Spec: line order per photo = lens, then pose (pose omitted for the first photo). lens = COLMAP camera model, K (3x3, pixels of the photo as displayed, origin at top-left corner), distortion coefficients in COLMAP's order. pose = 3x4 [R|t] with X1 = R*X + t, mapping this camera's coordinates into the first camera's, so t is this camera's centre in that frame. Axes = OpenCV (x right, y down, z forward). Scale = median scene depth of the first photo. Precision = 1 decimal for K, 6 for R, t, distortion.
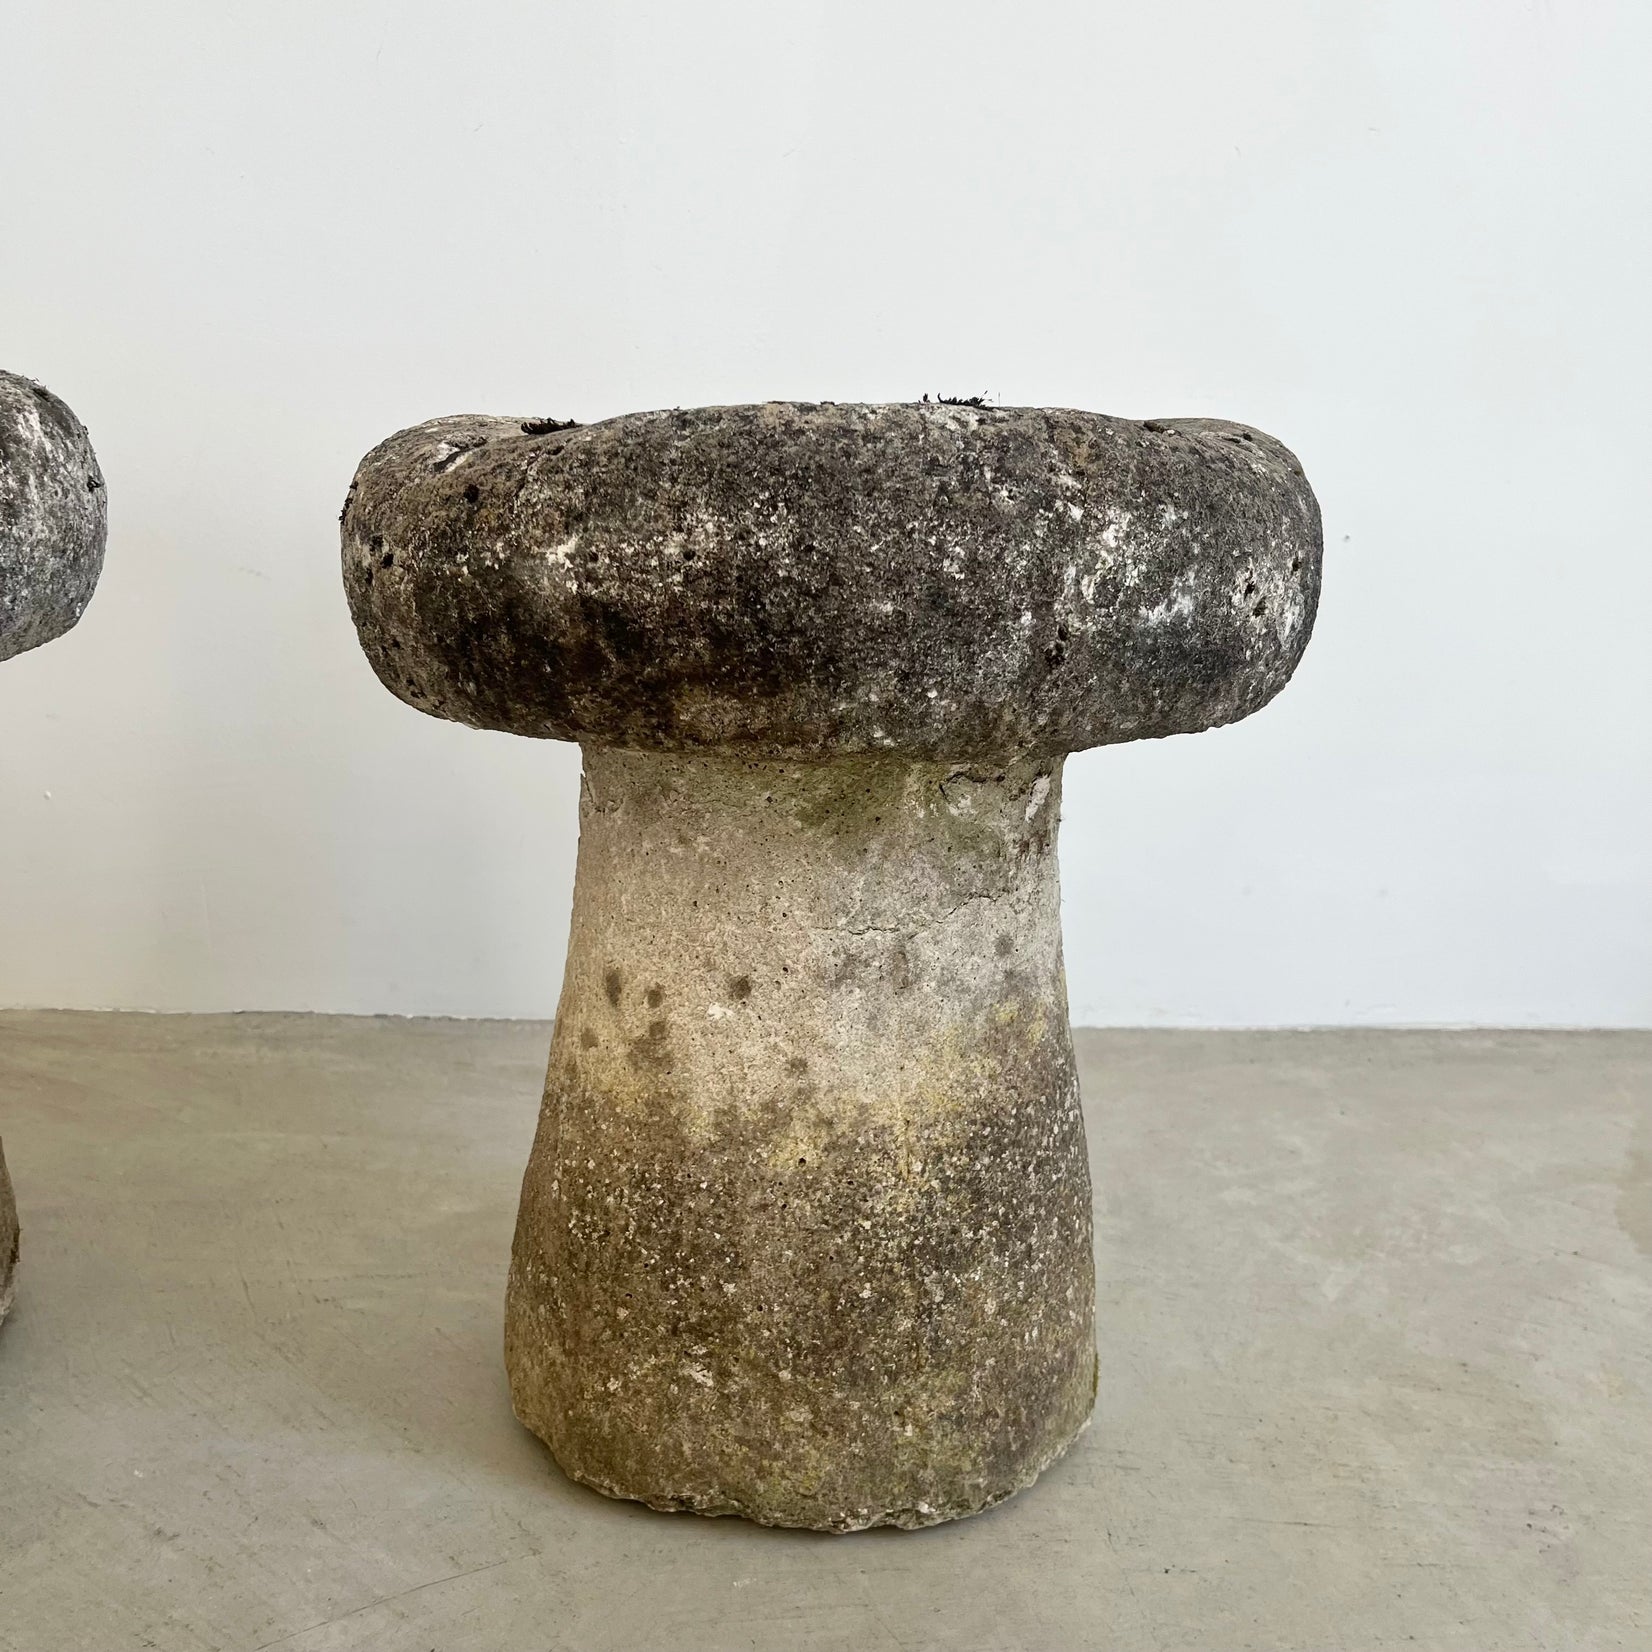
lens RADIAL K [[1668.8, 0, 872.1], [0, 1668.8, 829.3], [0, 0, 1]] dist [0.012216, 0.008337]
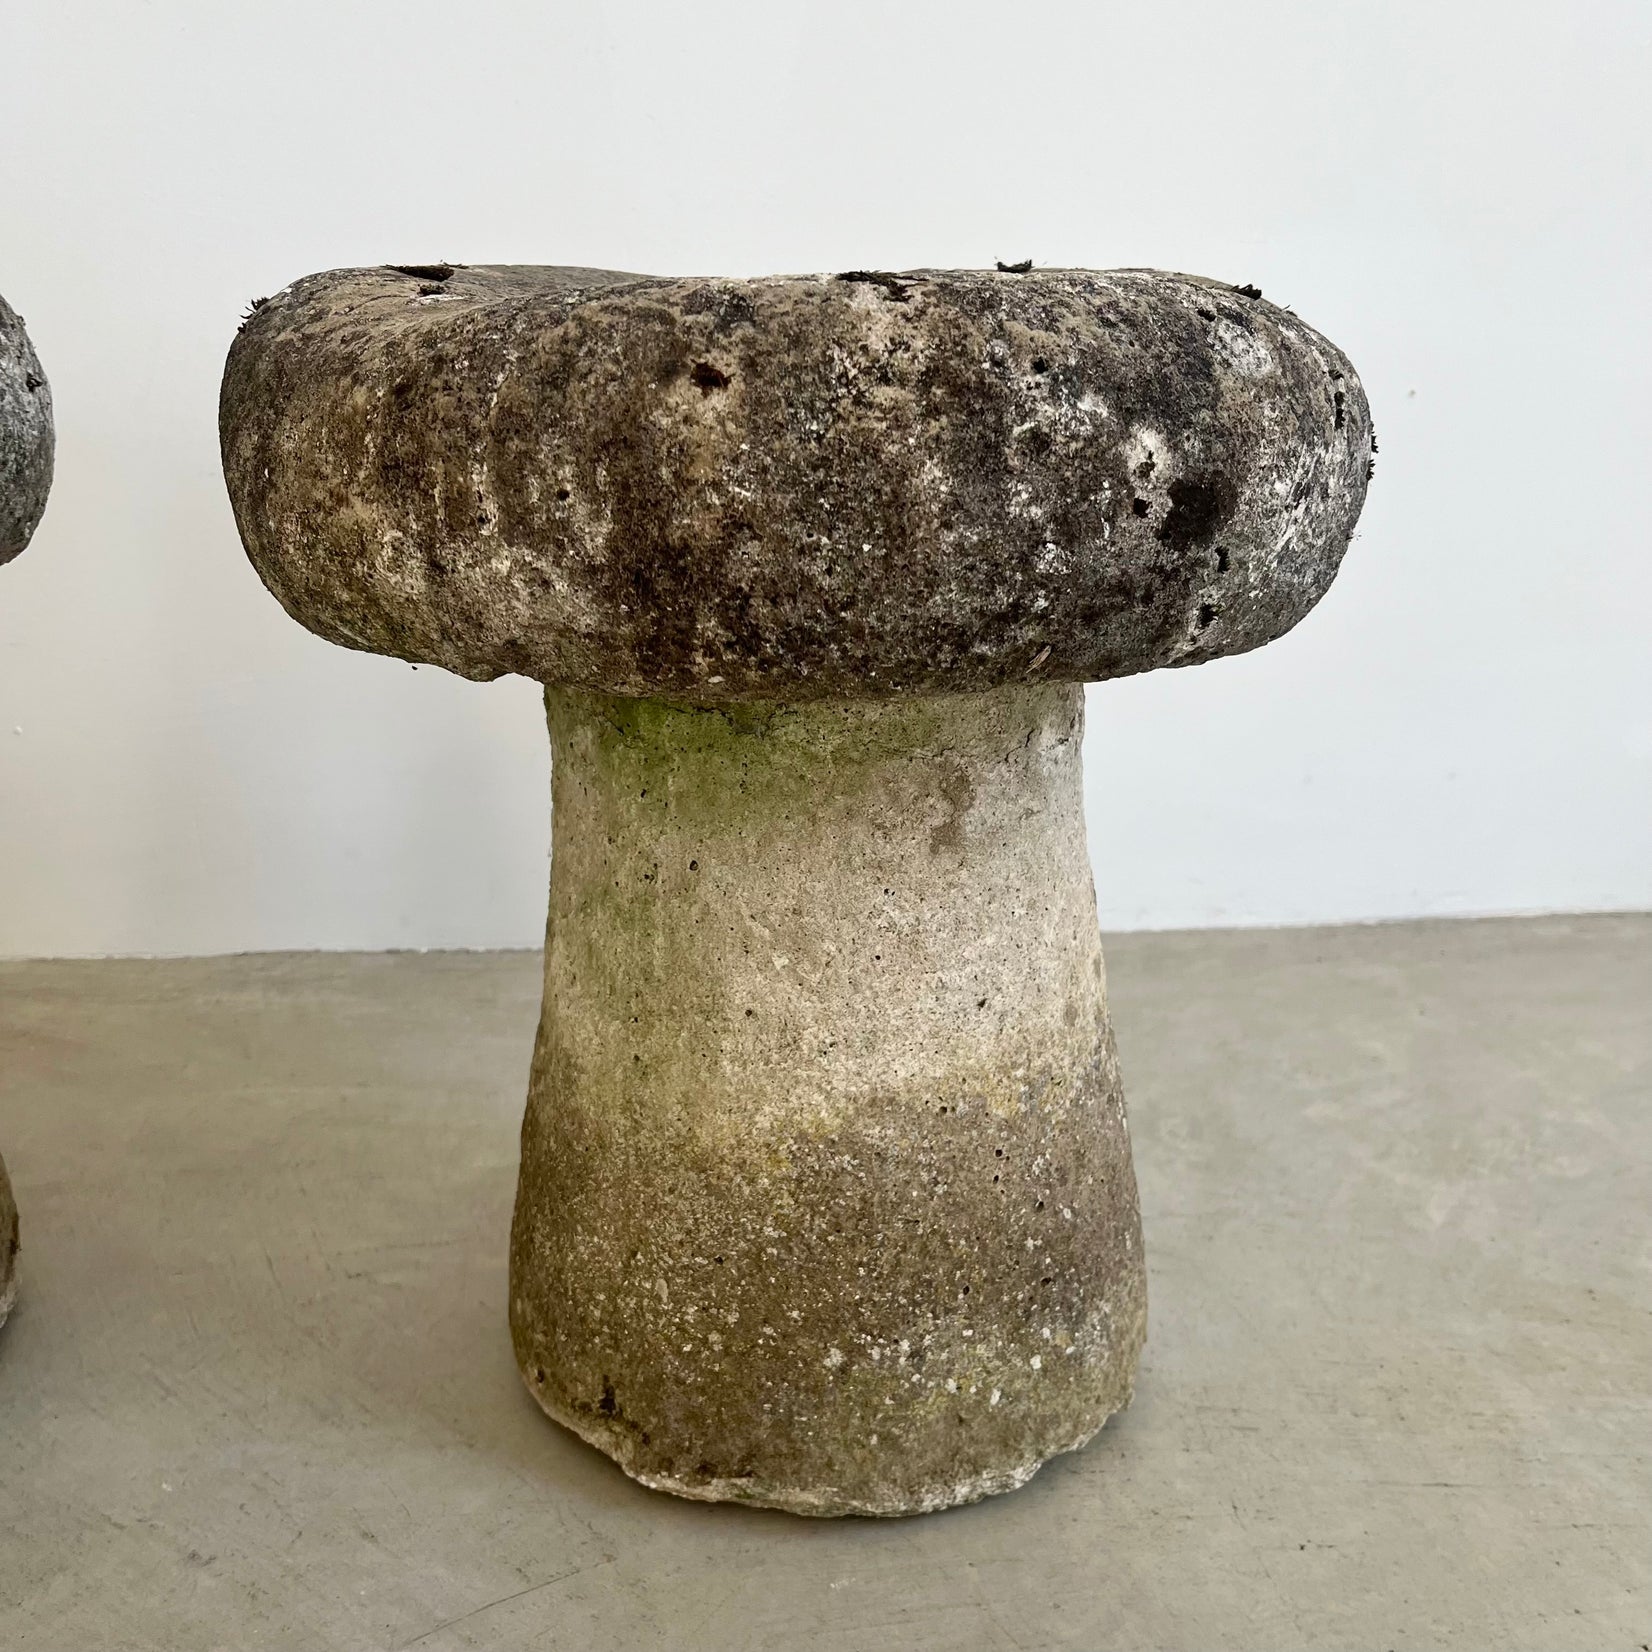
lens RADIAL K [[1668.8, 0, 872.1], [0, 1668.8, 829.3], [0, 0, 1]] dist [0.012216, 0.008337]
pose [[0.999181, -0.040306, 0.003525, -0.039744], [0.039961, 0.996744, 0.070033, -0.017385], [-0.006336, -0.069834, 0.997538, 0.103987]]
